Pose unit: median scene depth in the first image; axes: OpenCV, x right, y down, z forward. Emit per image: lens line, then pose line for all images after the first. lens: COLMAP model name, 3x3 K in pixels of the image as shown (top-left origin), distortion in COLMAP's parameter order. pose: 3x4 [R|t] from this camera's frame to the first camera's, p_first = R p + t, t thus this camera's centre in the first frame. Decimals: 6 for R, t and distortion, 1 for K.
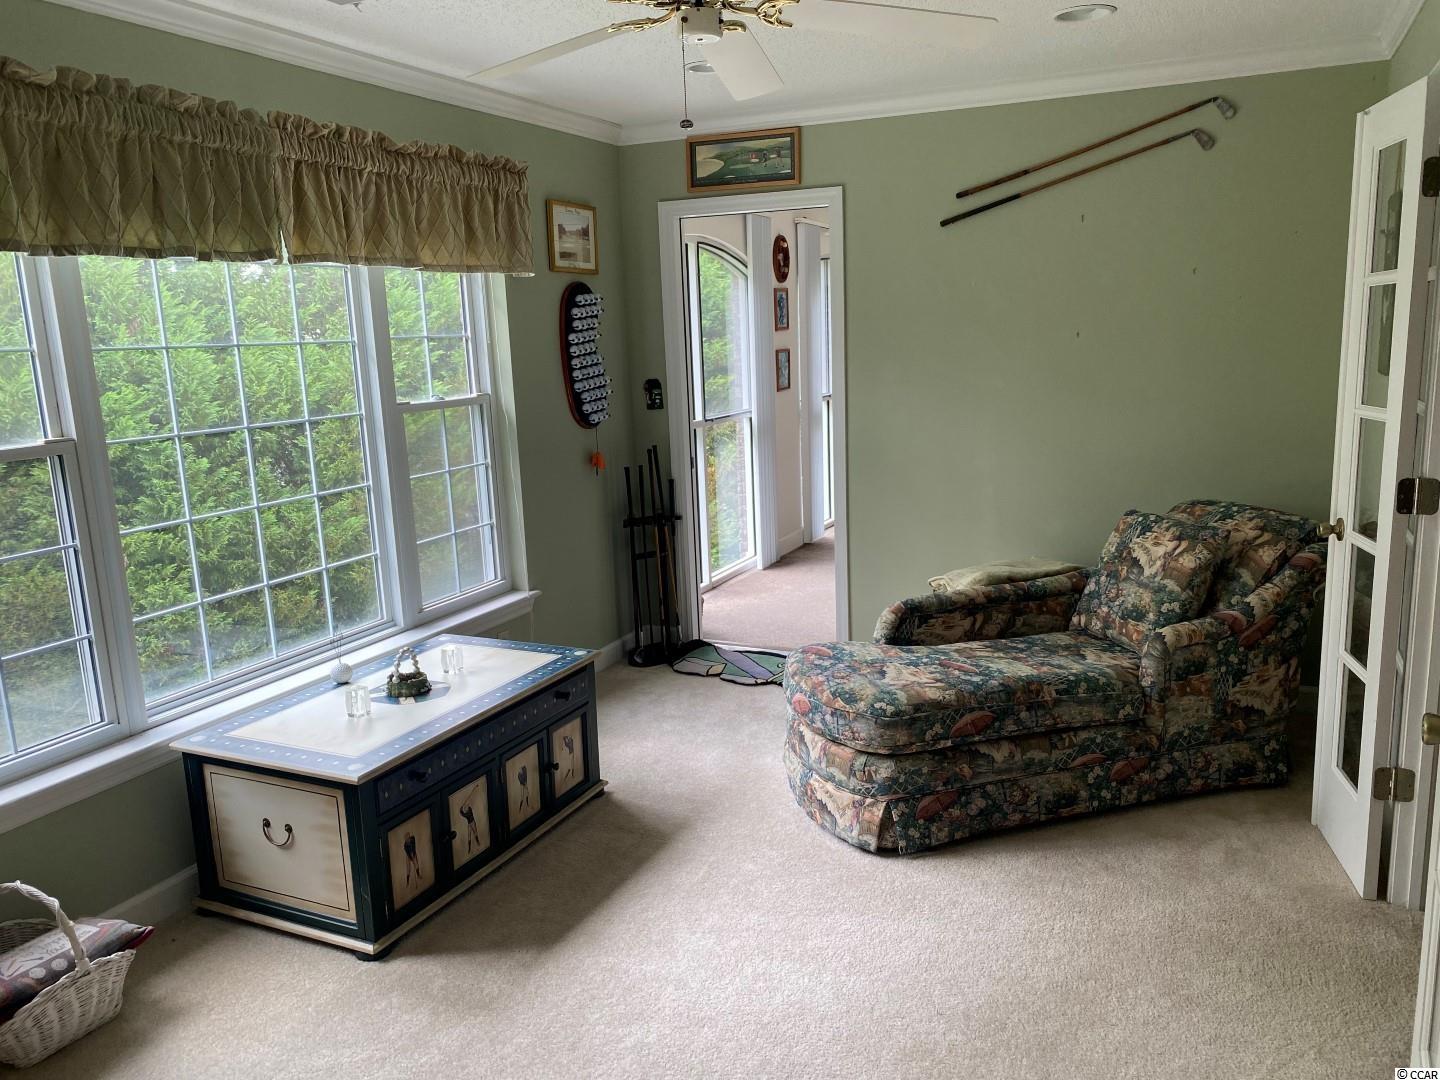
lens RADIAL K [[1114.5, 0, 731.5], [0, 1114.5, 544.9], [0, 0, 1]] dist [0.054300, -0.075470]
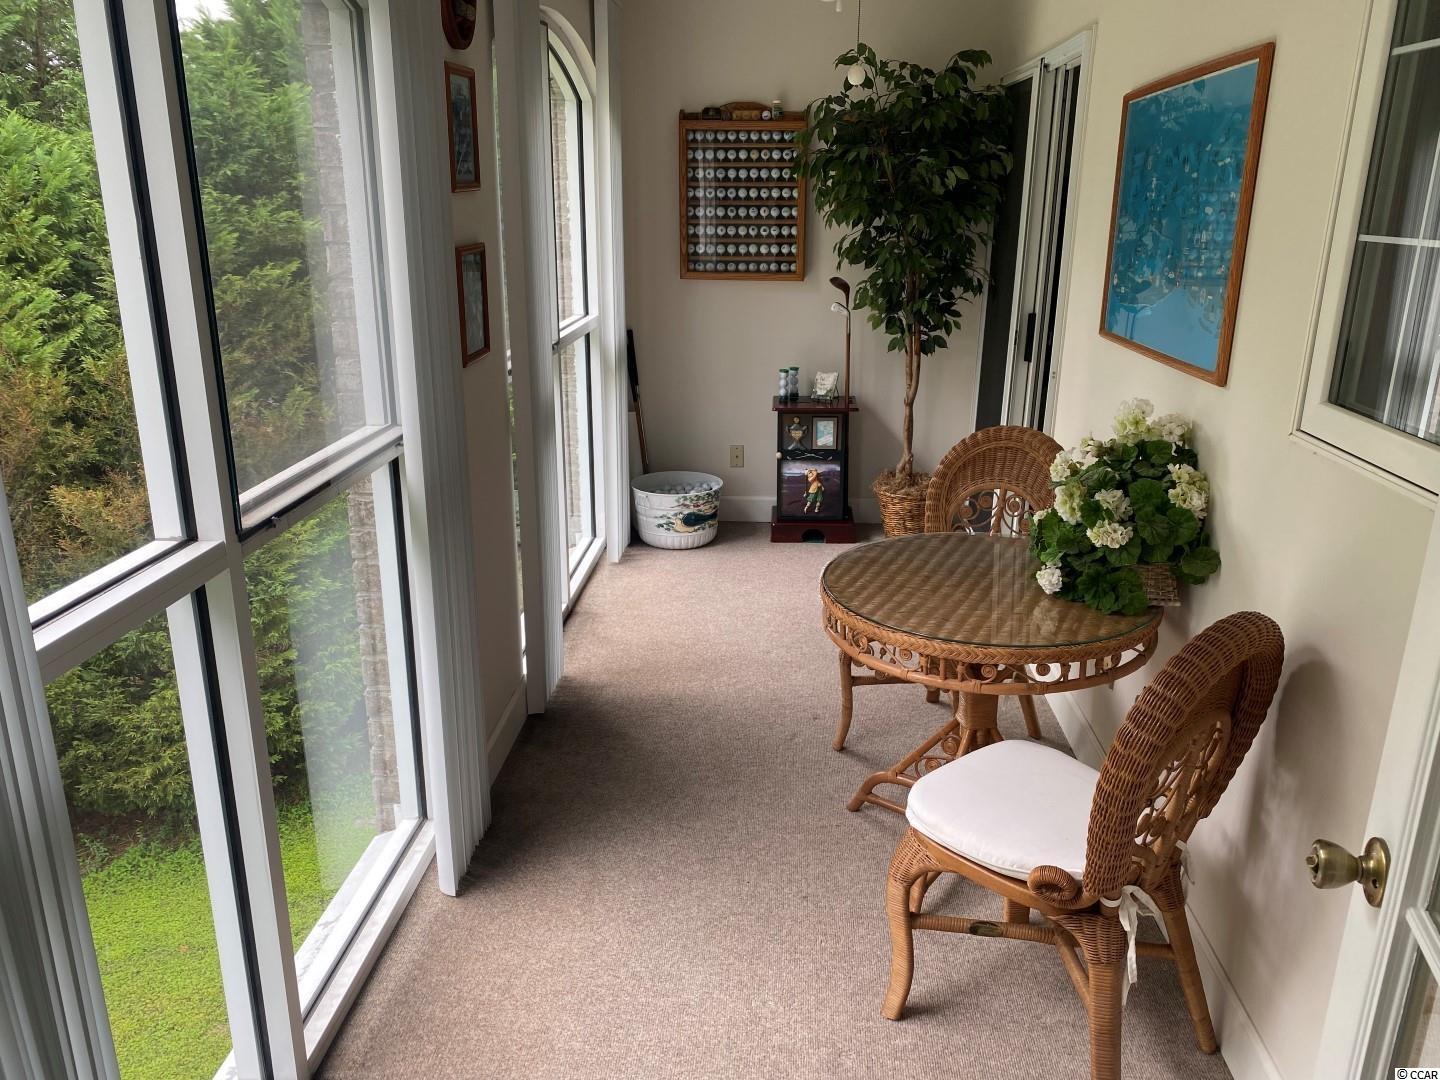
lens RADIAL K [[1114.5, 0, 719.9], [0, 1114.5, 542.0], [0, 0, 1]] dist [0.054300, -0.075470]
pose [[0.934673, -0.058477, 0.350666, -0.010839], [0.020784, 0.993680, 0.110309, -0.117973], [-0.354900, -0.095814, 0.929982, 0.625119]]
